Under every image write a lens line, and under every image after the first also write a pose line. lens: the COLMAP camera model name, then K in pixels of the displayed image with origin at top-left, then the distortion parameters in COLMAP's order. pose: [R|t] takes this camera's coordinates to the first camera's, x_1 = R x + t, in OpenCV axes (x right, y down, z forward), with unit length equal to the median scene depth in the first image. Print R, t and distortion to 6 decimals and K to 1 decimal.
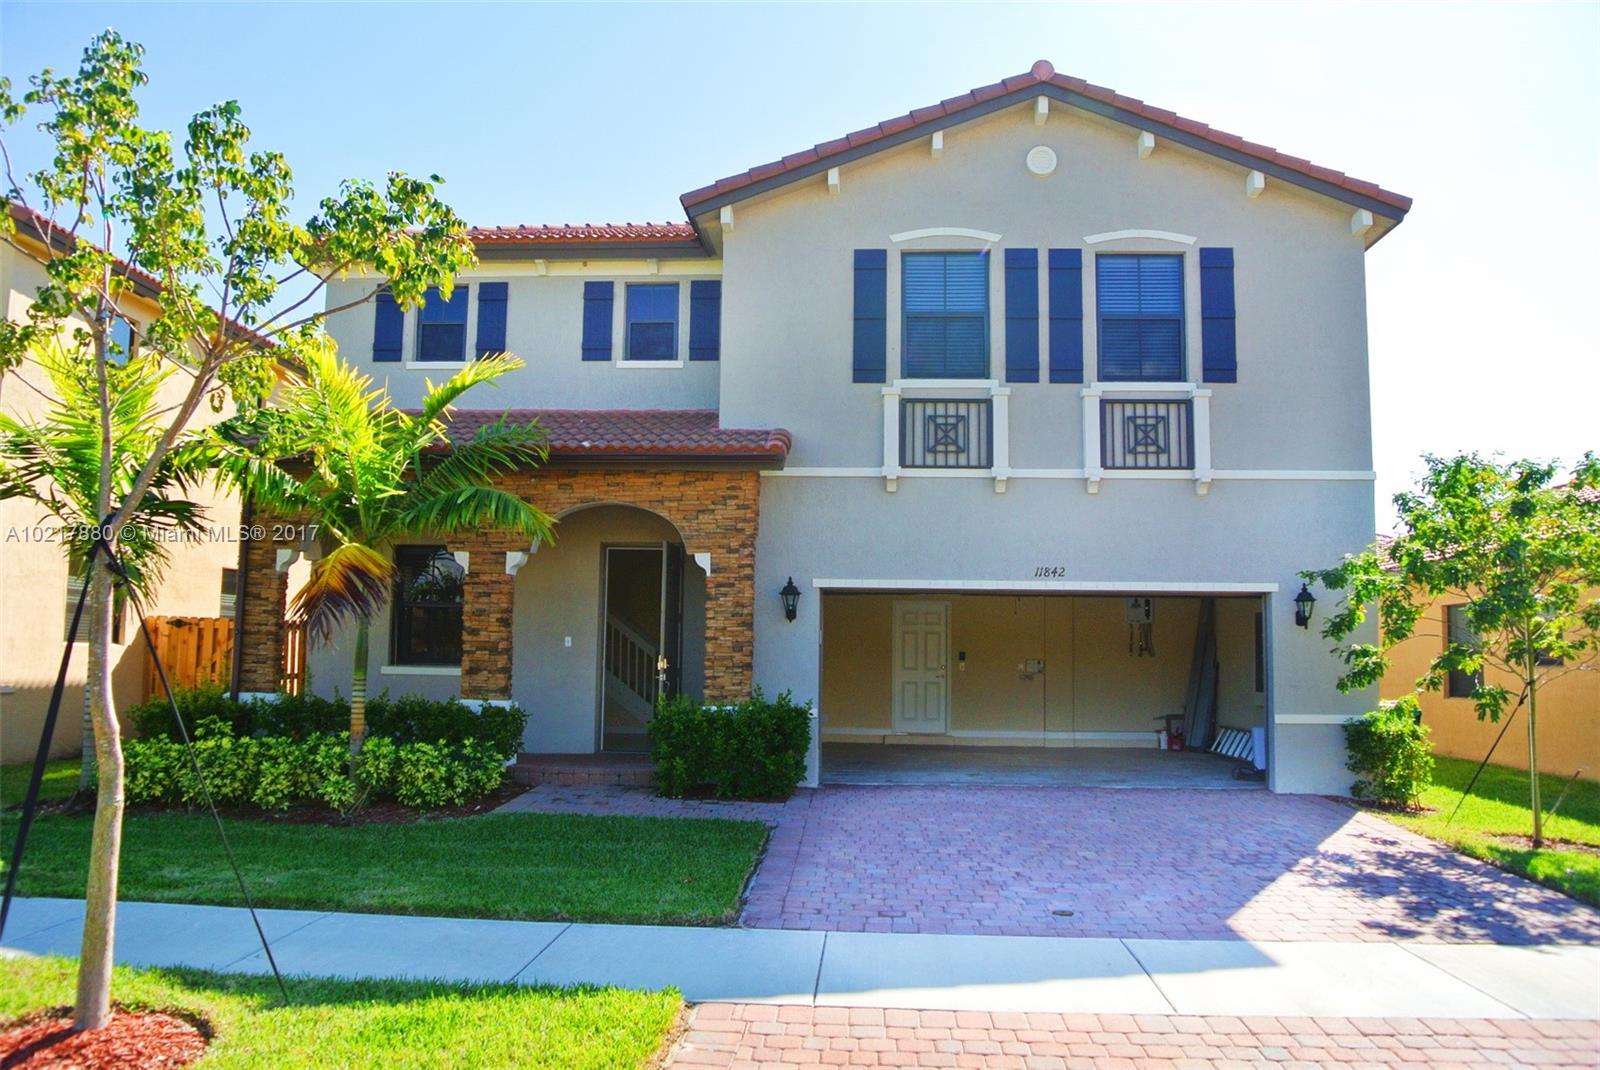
lens RADIAL K [[1254.5, 0, 783.4], [0, 1254.5, 544.7], [0, 0, 1]] dist [-0.089630, 0.039451]
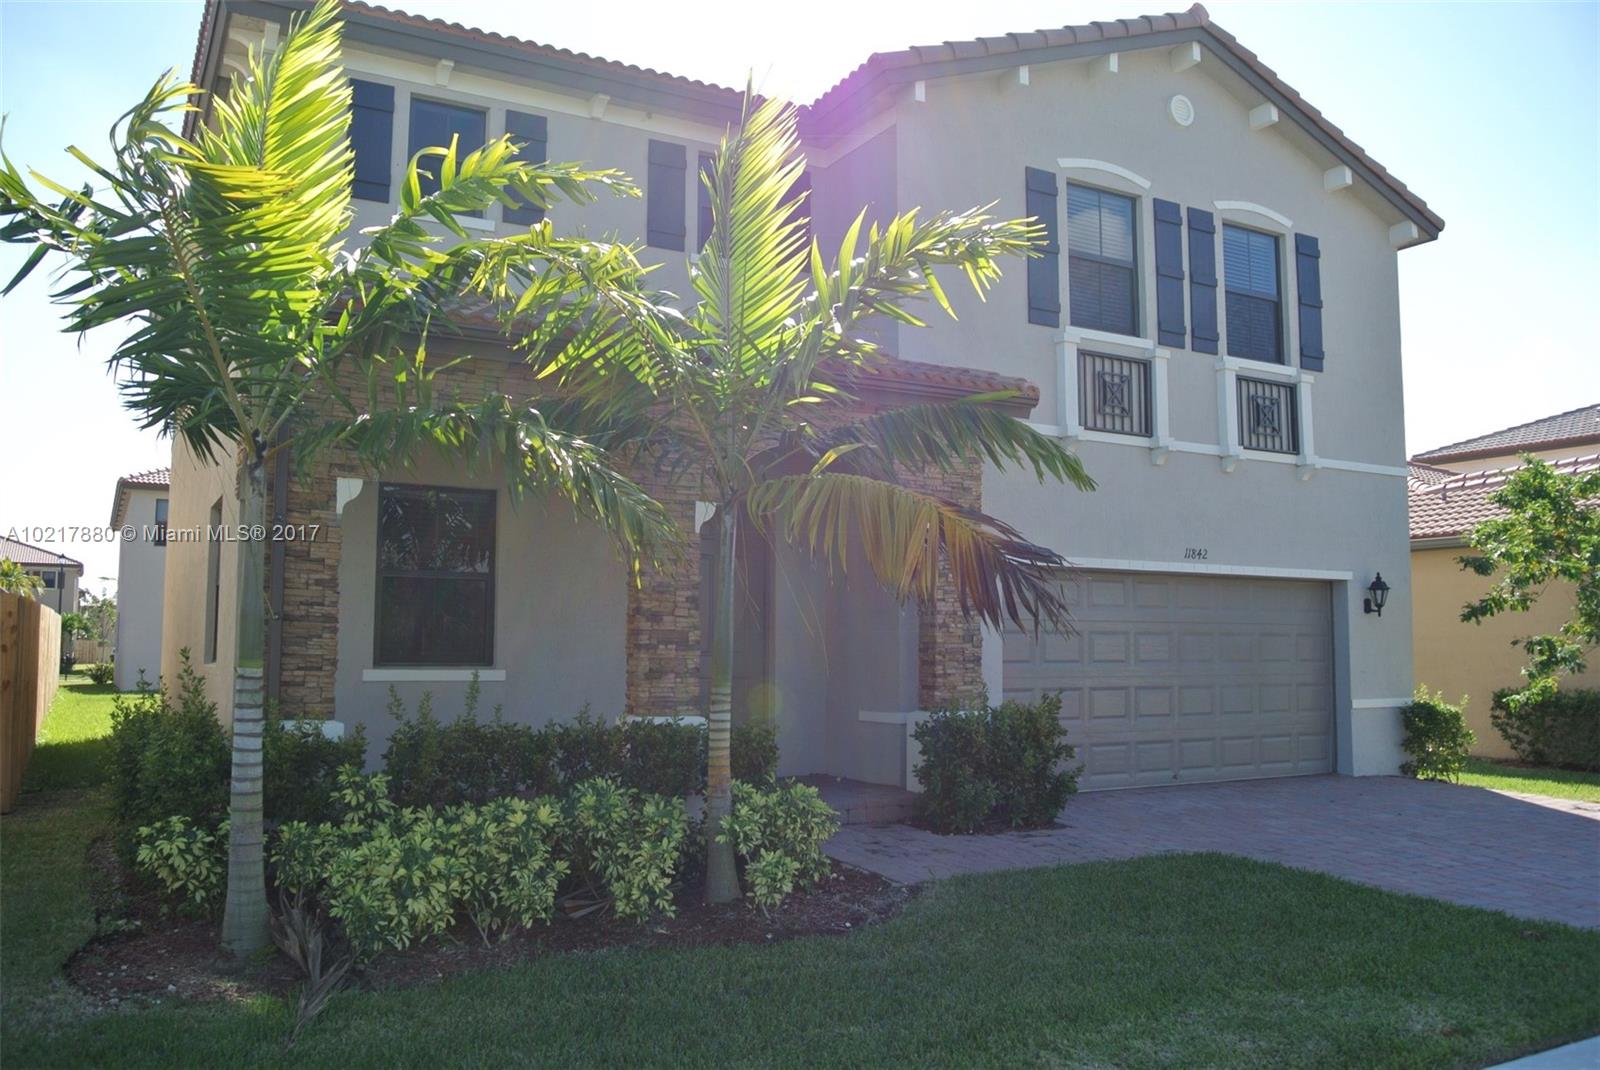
lens RADIAL K [[1300.8, 0, 800.0], [0, 1300.8, 535.0], [0, 0, 1]] dist [-0.044285, -0.092984]
pose [[0.834516, 0.037738, 0.549690, -0.575676], [-0.042230, 0.999098, -0.004480, 0.025272], [-0.549364, -0.019474, 0.835356, 0.366101]]
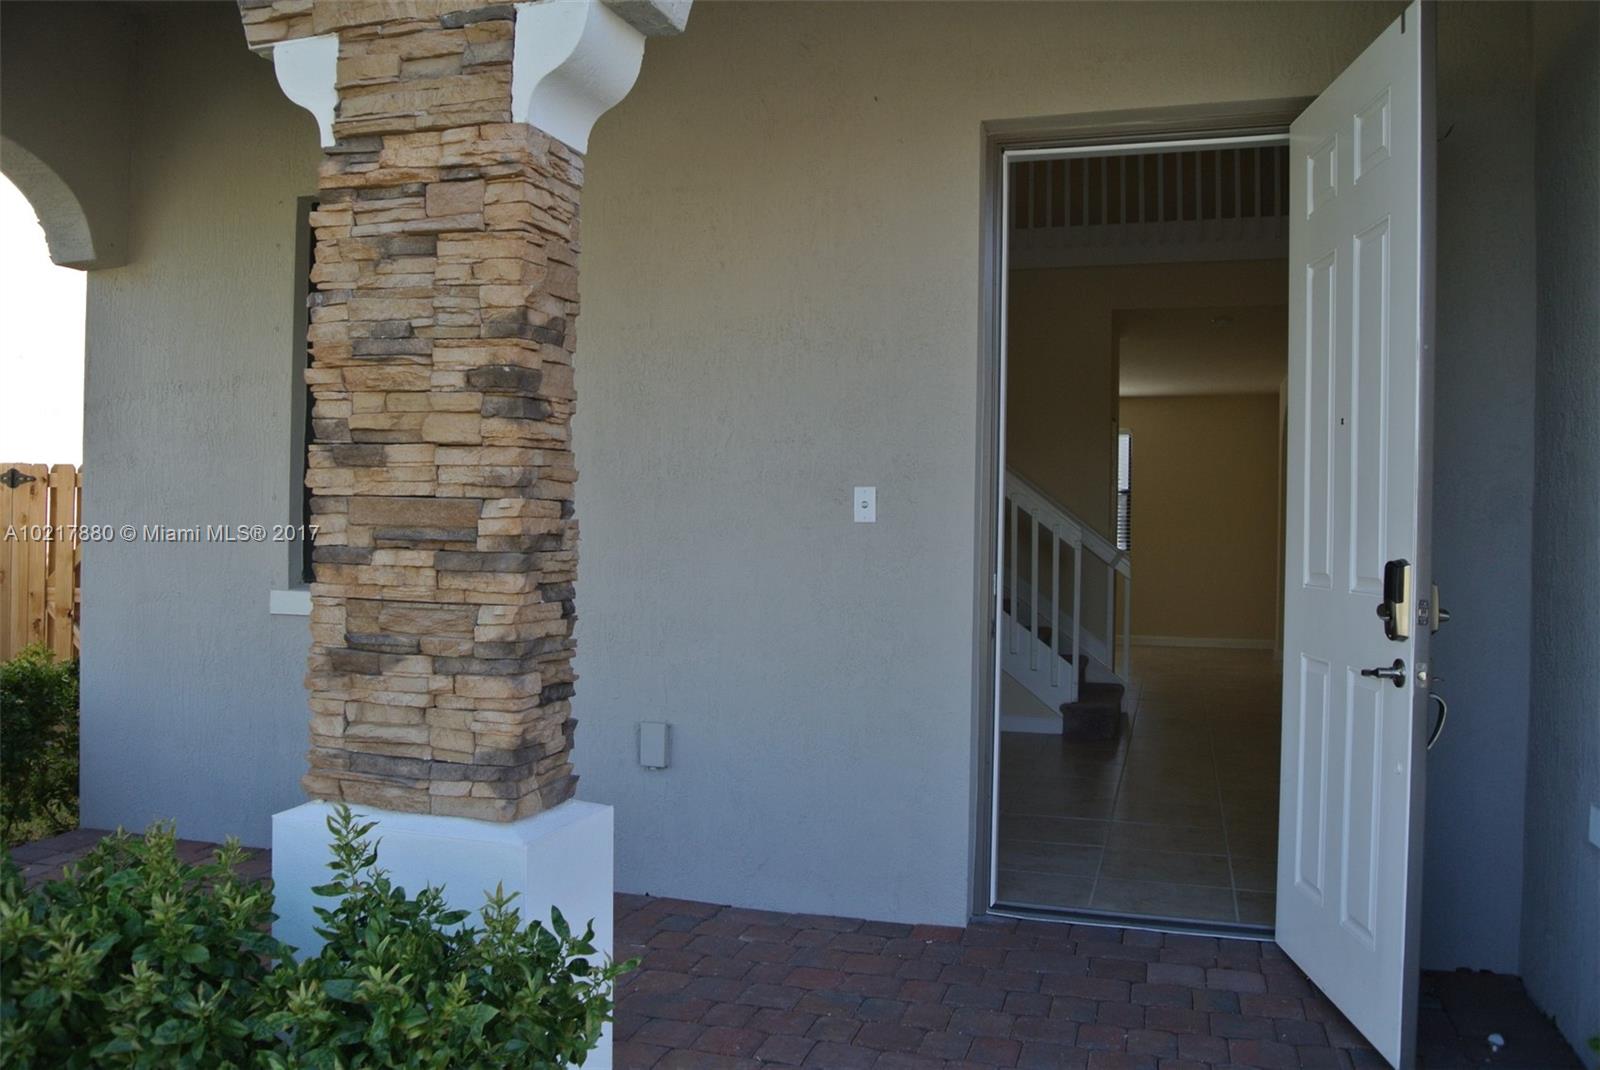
lens RADIAL K [[1254.5, 0, 783.4], [0, 1254.5, 544.7], [0, 0, 1]] dist [-0.089630, 0.039451]
pose [[0.971451, 0.000627, -0.237241, -0.142831], [0.023310, 0.994905, 0.098080, 0.067668], [0.236094, -0.100810, 0.966487, 0.836284]]
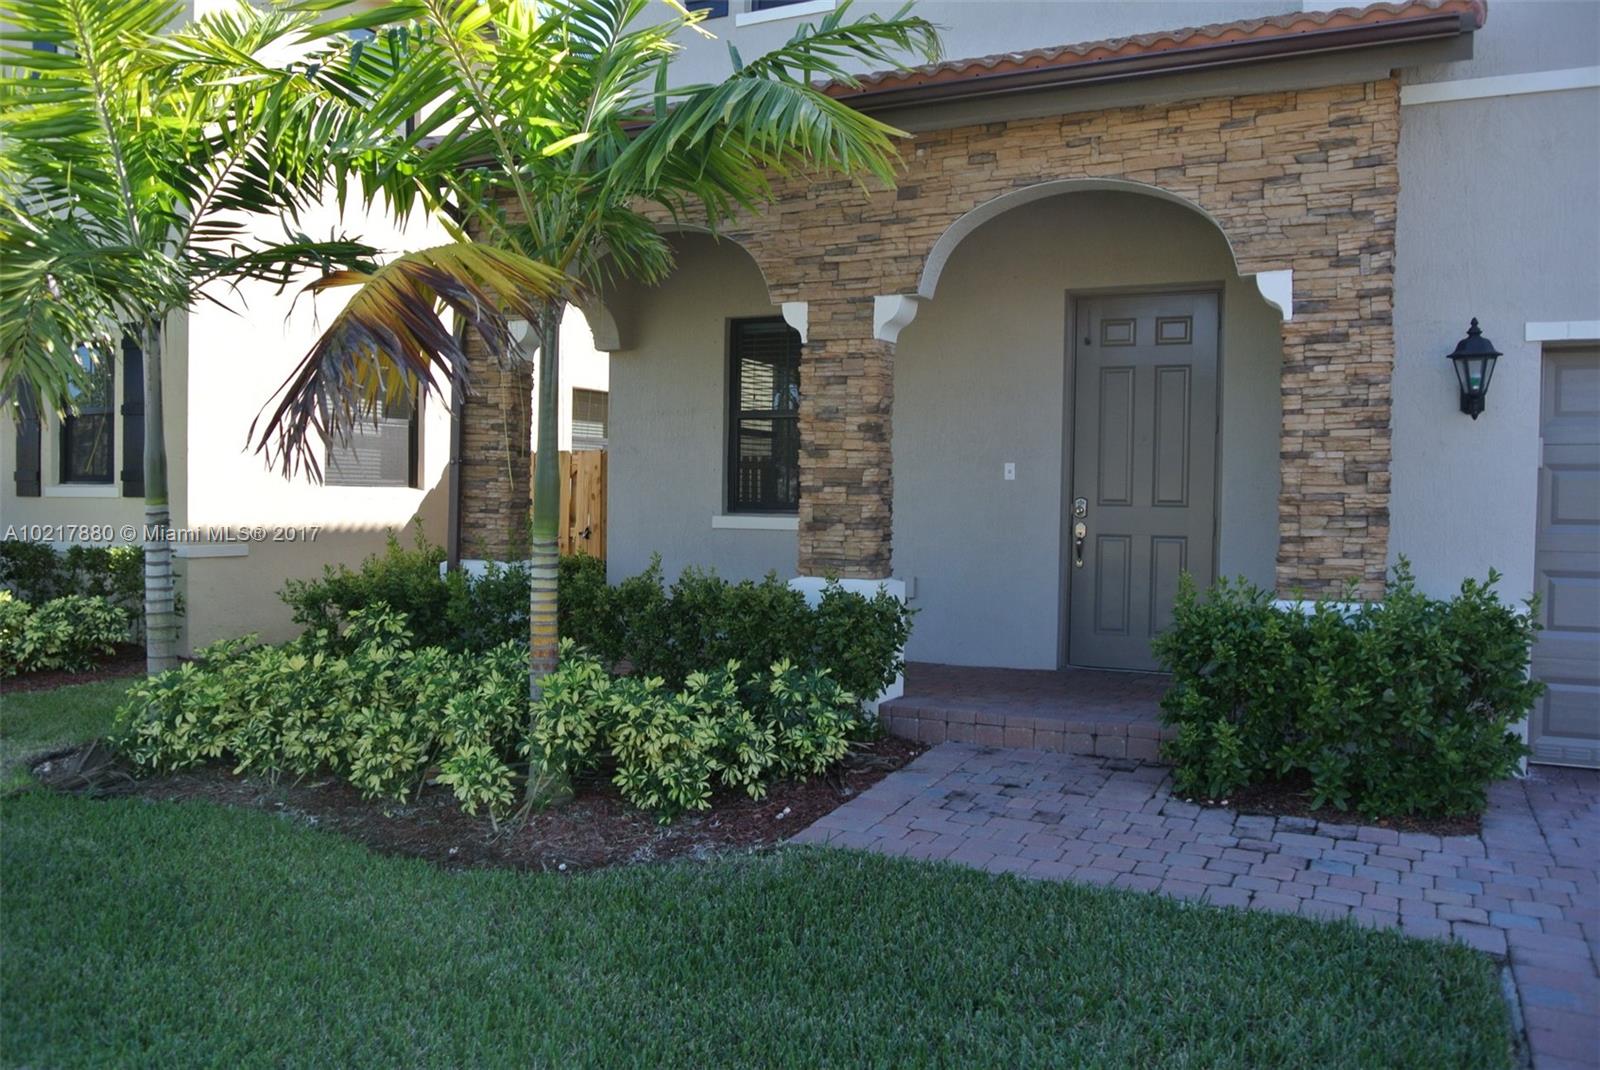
lens RADIAL K [[1254.5, 0, 783.4], [0, 1254.5, 544.7], [0, 0, 1]] dist [-0.089630, 0.039451]
pose [[0.920161, 0.010091, -0.391410, -0.051803], [0.038105, 0.992615, 0.115170, 0.047324], [0.389681, -0.120890, 0.912981, 0.500845]]
